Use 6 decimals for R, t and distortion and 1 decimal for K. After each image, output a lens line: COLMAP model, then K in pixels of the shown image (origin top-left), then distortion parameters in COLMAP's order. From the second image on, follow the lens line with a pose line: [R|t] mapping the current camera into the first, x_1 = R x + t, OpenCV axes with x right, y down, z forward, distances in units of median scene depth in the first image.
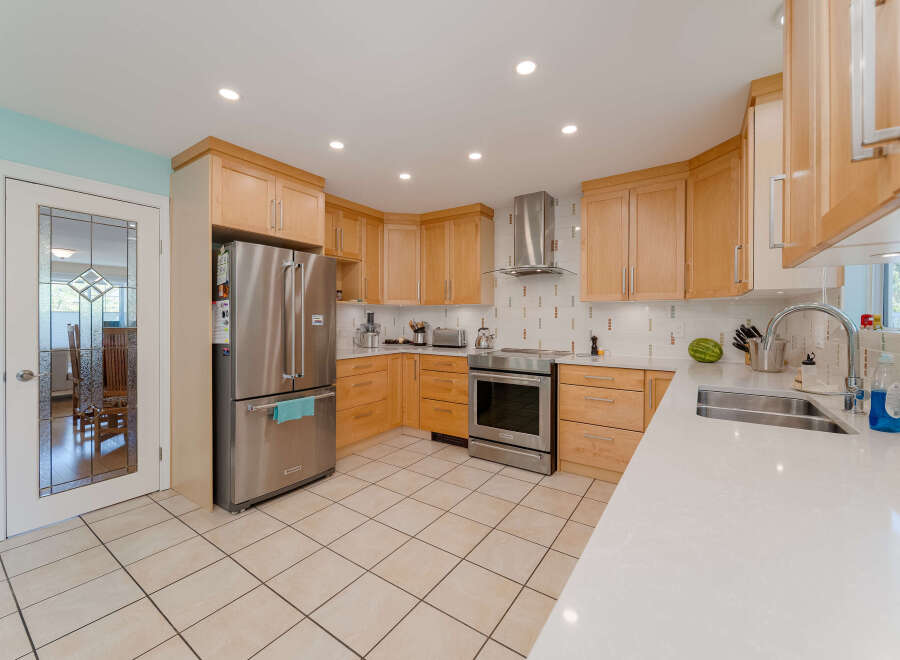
lens RADIAL K [[369.9, 0, 446.9], [0, 369.9, 322.5], [0, 0, 1]] dist [0.000847, 0.000070]
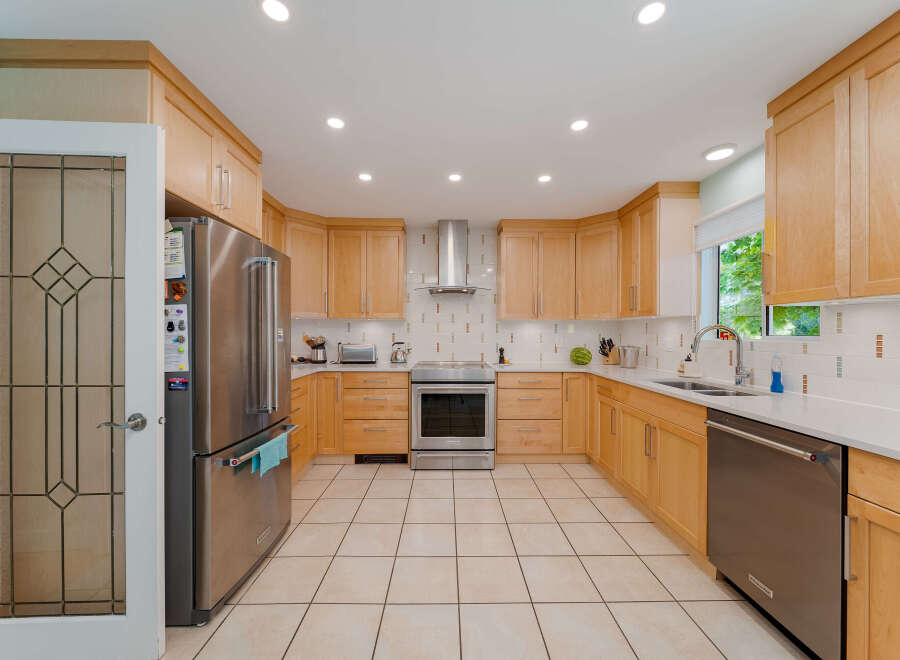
lens RADIAL K [[351.6, 0, 453.4], [0, 351.6, 337.6], [0, 0, 1]] dist [-0.000146, -0.000081]
pose [[0.816316, -0.006268, 0.577572, -0.393852], [0.004781, 0.999980, 0.004095, -0.002249], [-0.577586, -0.000582, 0.816330, 0.152253]]
